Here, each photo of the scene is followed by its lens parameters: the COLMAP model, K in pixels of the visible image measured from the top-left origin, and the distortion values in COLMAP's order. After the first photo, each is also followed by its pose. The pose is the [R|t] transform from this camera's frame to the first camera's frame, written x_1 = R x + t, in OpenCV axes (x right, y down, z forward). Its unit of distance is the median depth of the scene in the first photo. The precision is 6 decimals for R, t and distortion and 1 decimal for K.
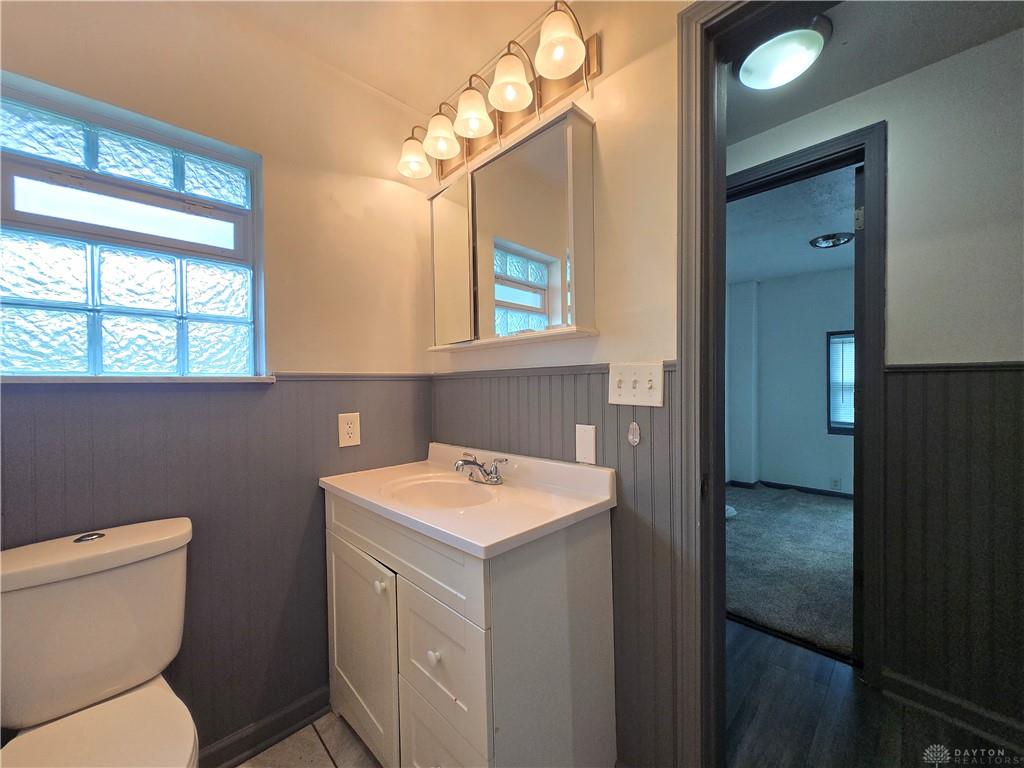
lens RADIAL K [[401.0, 0, 517.3], [0, 401.0, 381.0], [0, 0, 1]] dist [0.000243, -0.000262]
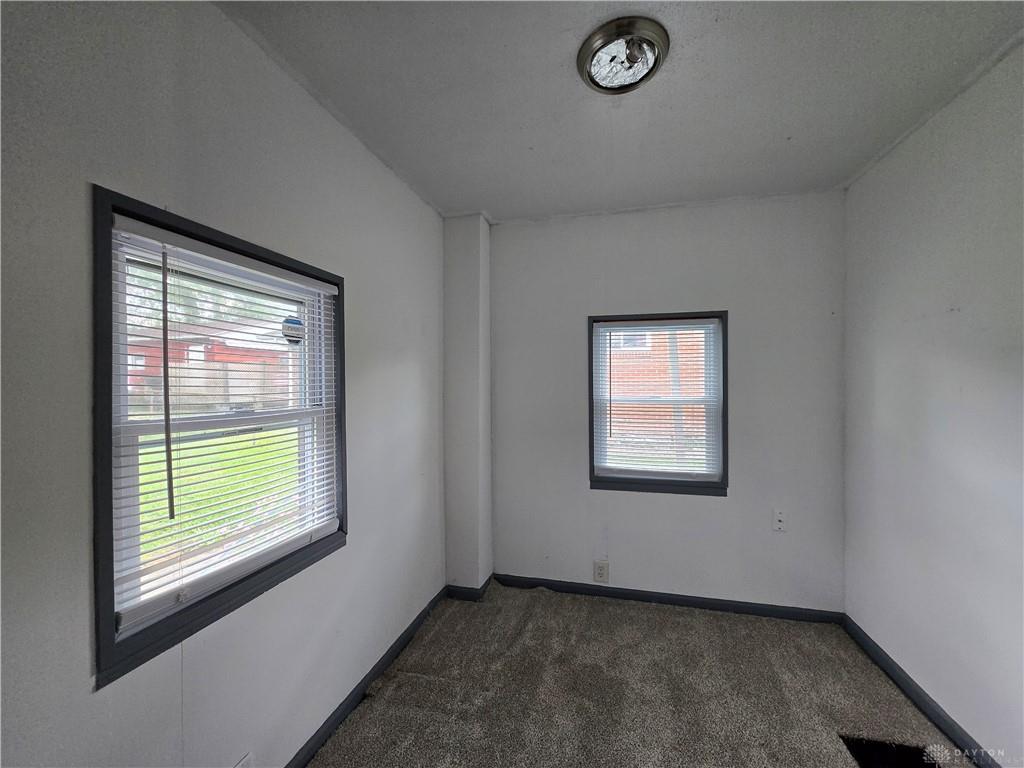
lens RADIAL K [[401.0, 0, 513.1], [0, 401.0, 388.4], [0, 0, 1]] dist [0.000243, -0.000262]
pose [[0.861713, 0.003061, 0.507386, 0.173454], [0.001524, 0.999962, -0.008623, -0.004742], [-0.507393, 0.008204, 0.861676, 0.252924]]
